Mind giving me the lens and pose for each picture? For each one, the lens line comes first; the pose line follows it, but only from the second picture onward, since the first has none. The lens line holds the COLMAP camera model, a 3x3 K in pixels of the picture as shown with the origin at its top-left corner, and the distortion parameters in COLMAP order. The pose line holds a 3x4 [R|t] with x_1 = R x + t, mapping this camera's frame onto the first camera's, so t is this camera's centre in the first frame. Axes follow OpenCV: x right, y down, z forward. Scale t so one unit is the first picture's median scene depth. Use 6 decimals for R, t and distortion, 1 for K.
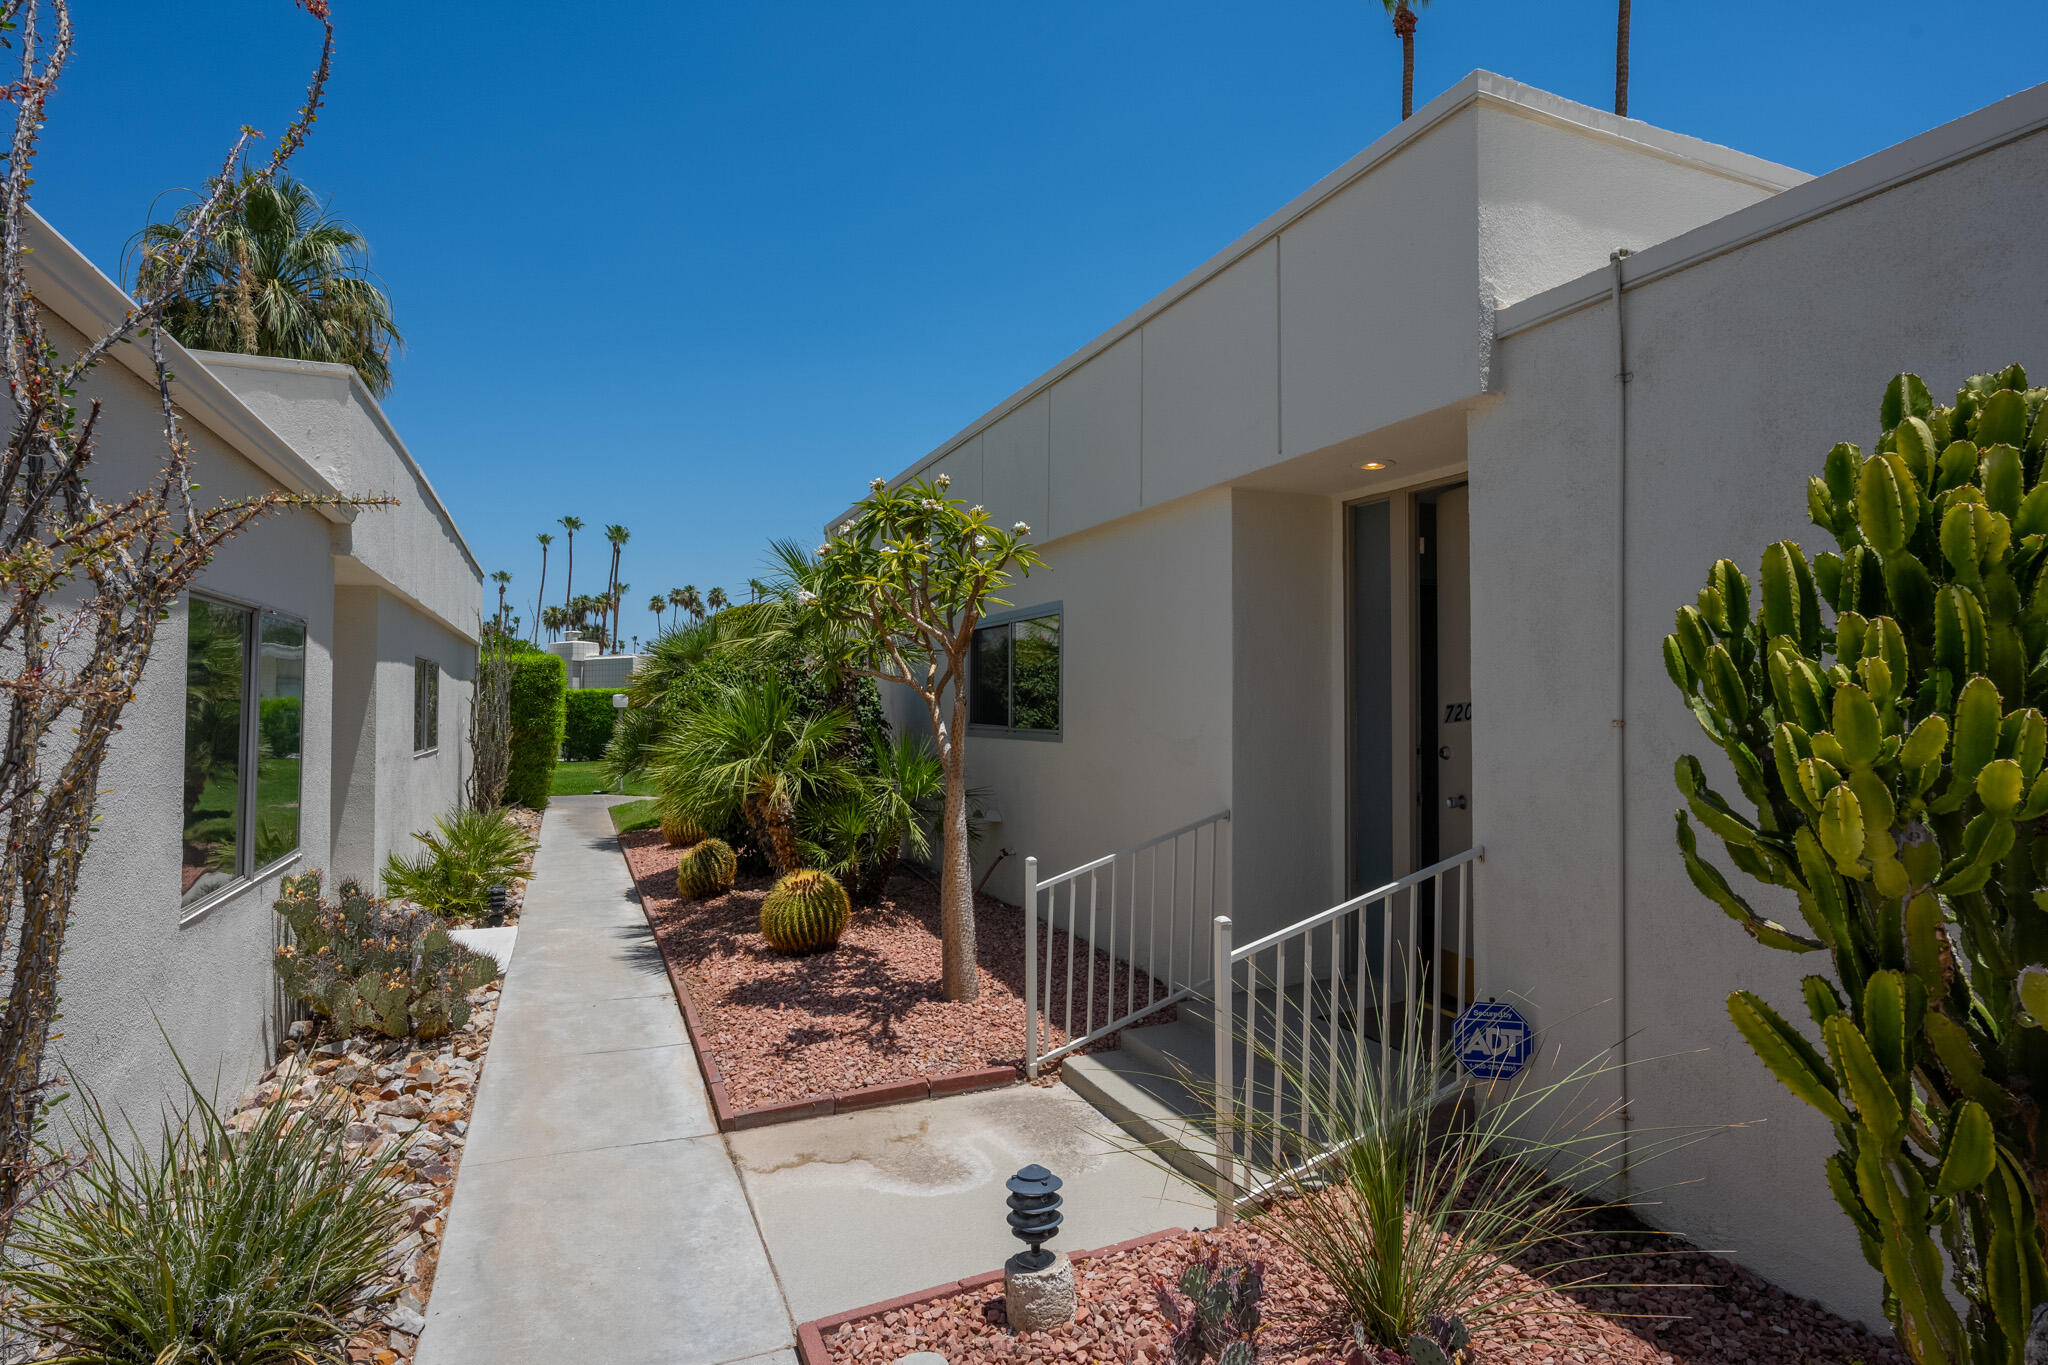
lens RADIAL K [[1096.4, 0, 1055.5], [0, 1096.4, 704.2], [0, 0, 1]] dist [0.000622, -0.000164]
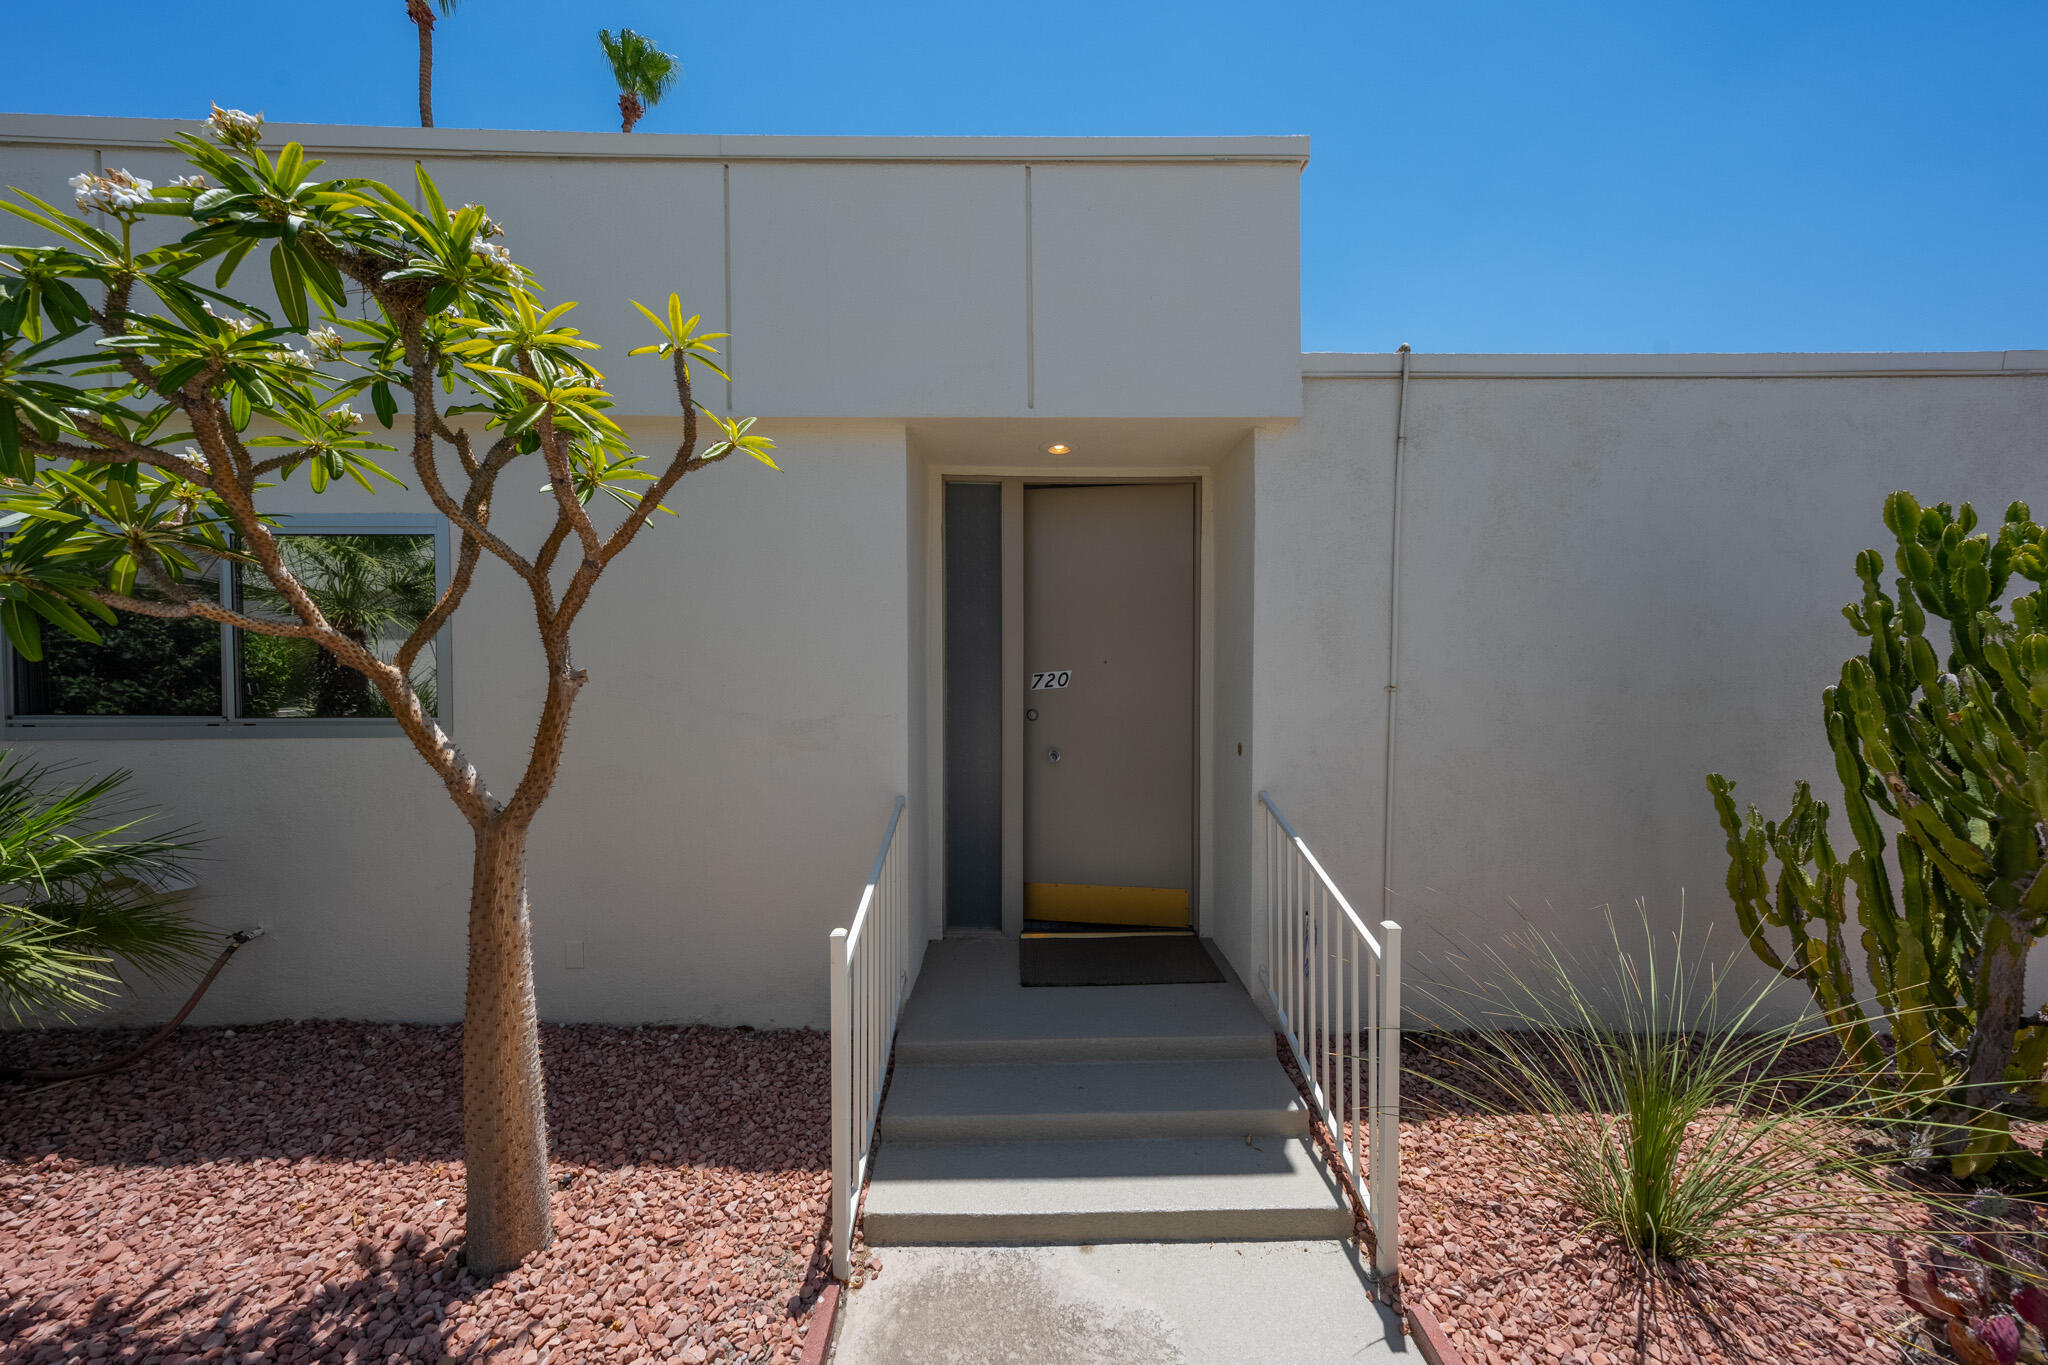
lens RADIAL K [[715.5, 0, 1023.1], [0, 715.5, 689.6], [0, 0, 1]] dist [0.009573, 0.000057]
pose [[0.383486, -0.028169, 0.923117, -0.364554], [0.005955, 0.999589, 0.028029, -0.007140], [-0.923527, -0.005251, 0.383497, 0.772294]]
